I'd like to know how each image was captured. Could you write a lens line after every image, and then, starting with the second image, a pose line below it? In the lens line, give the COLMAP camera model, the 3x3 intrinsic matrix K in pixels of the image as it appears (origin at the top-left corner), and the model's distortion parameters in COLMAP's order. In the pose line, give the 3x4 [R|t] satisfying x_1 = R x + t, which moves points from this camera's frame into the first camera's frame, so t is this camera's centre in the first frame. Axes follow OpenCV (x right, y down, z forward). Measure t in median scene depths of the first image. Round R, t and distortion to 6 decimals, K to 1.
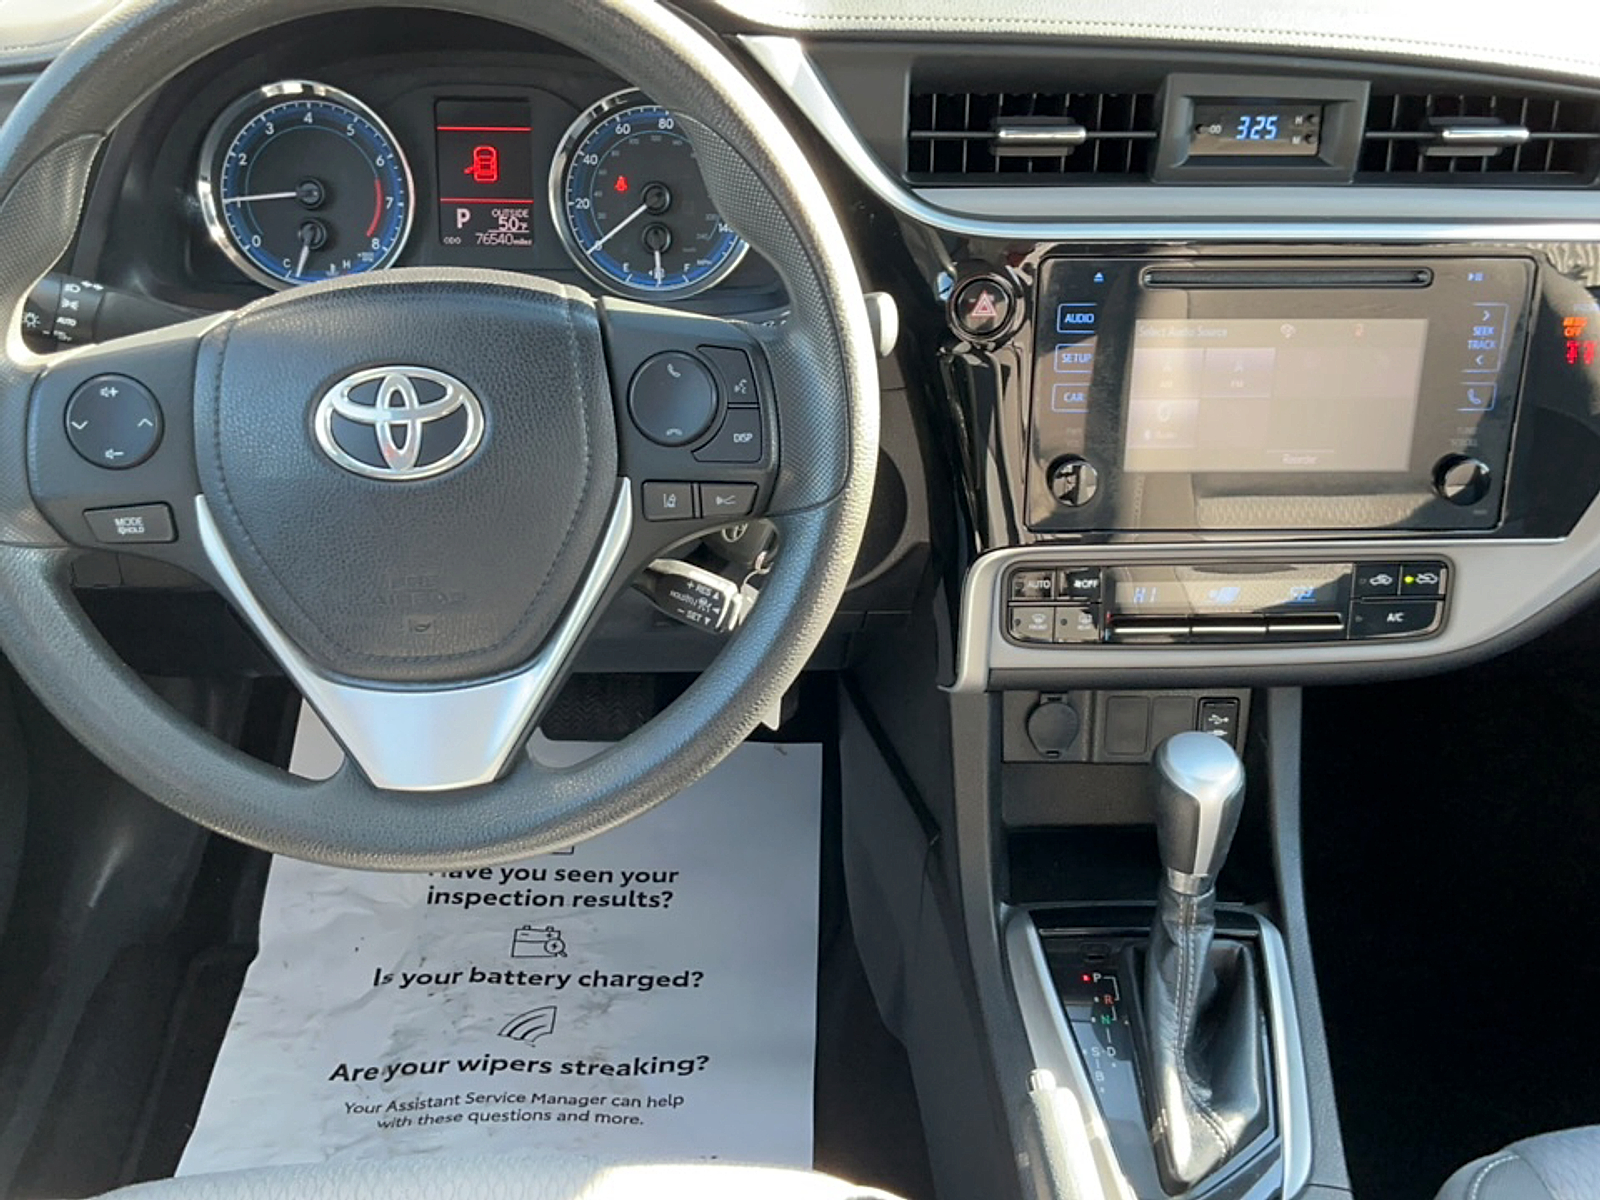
lens RADIAL K [[1716.7, 0, 800.0], [0, 1716.7, 600.0], [0, 0, 1]] dist [0.164035, -0.391712]
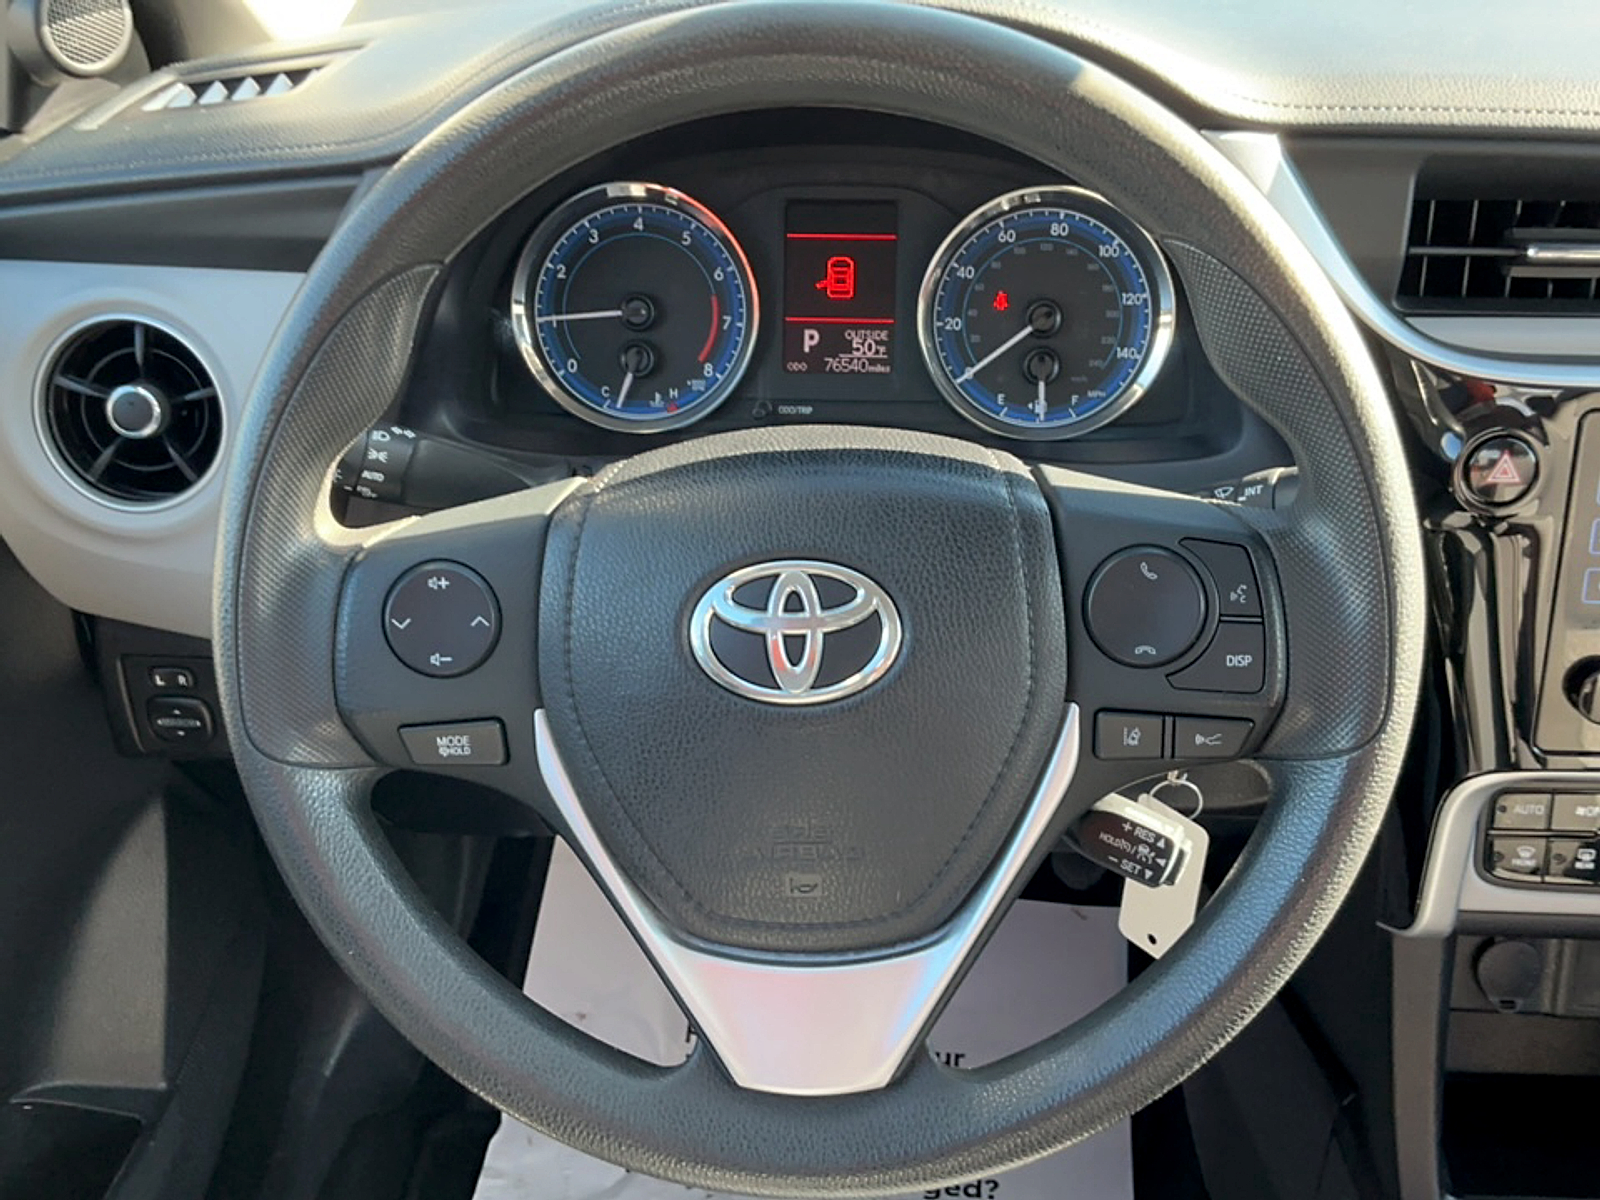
lens RADIAL K [[1719.4, 0, 796.1], [0, 1719.4, 593.3], [0, 0, 1]] dist [0.145930, -0.342481]
pose [[0.994804, 0.027323, -0.098073, -0.123246], [-0.030308, 0.999117, -0.029080, -0.077265], [0.097192, 0.031901, 0.994754, 0.179293]]
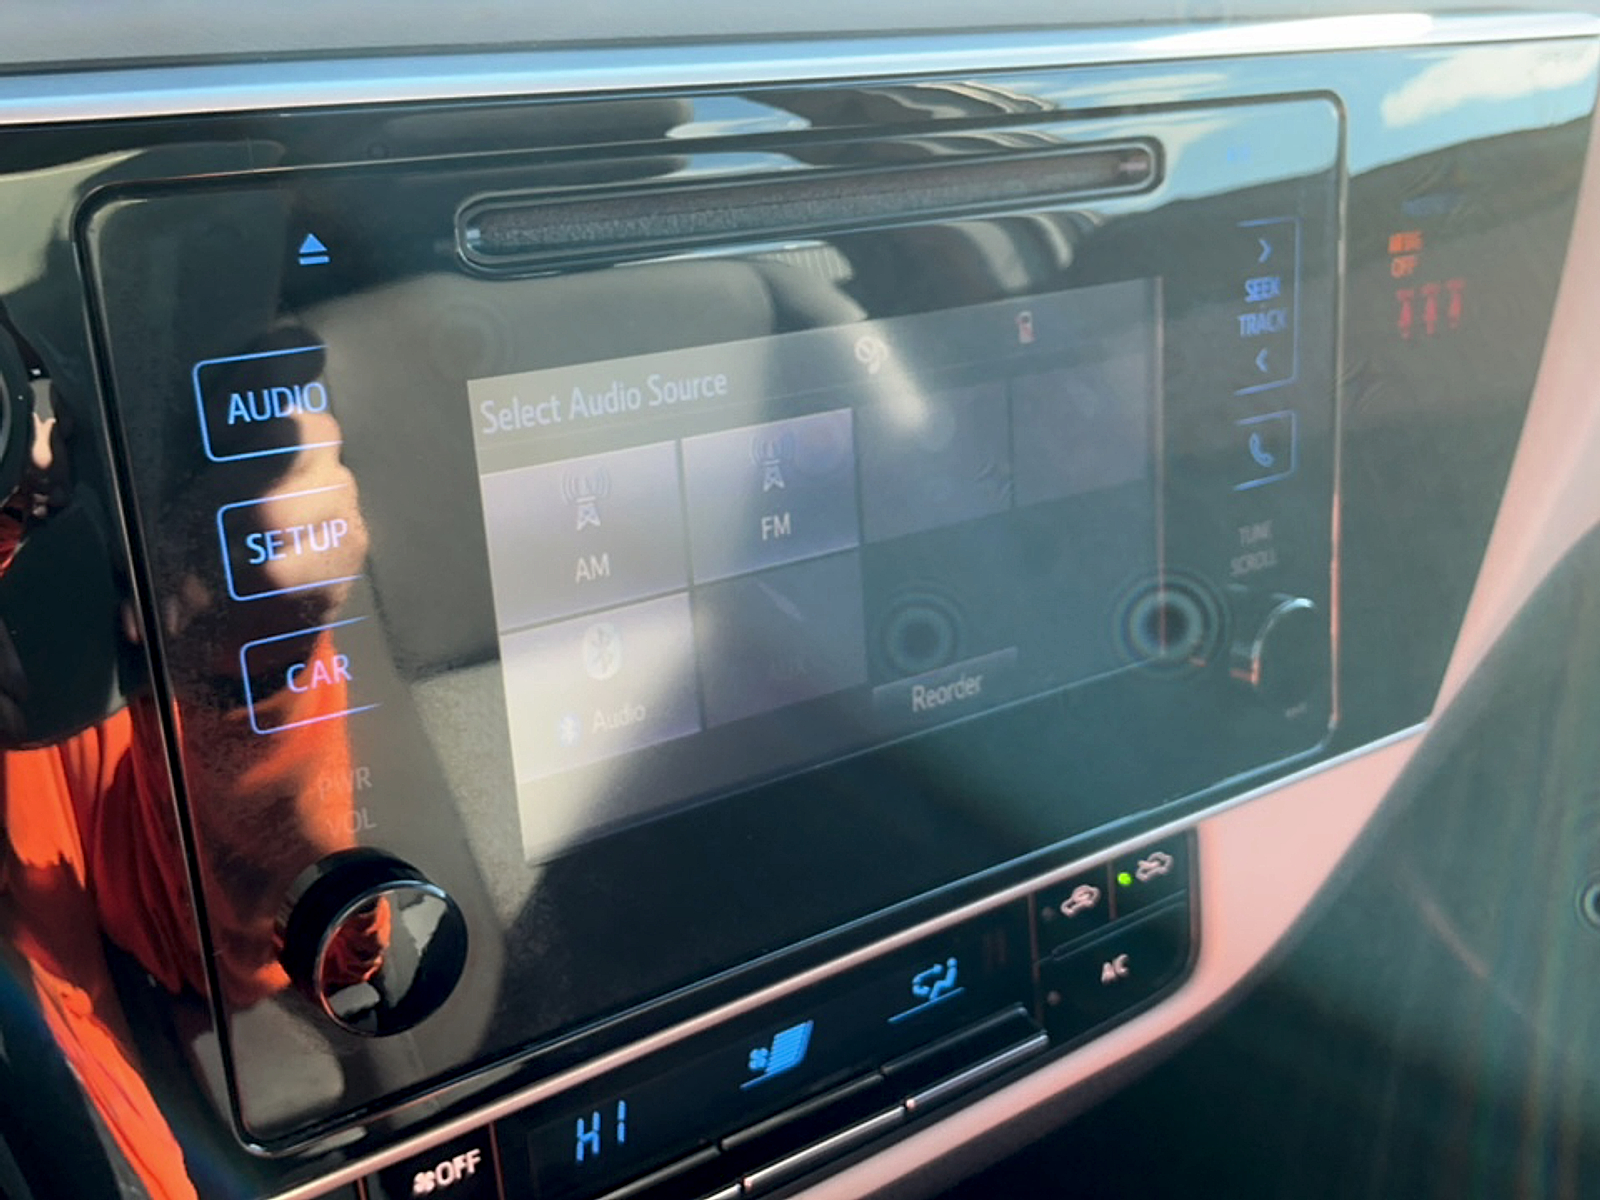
lens RADIAL K [[1716.7, 0, 800.0], [0, 1716.7, 600.0], [0, 0, 1]] dist [0.164035, -0.391712]
pose [[0.850458, -0.209826, 0.482383, 0.087269], [0.240301, 0.970697, -0.001428, -0.106128], [-0.467949, 0.117132, 0.875959, 0.685218]]
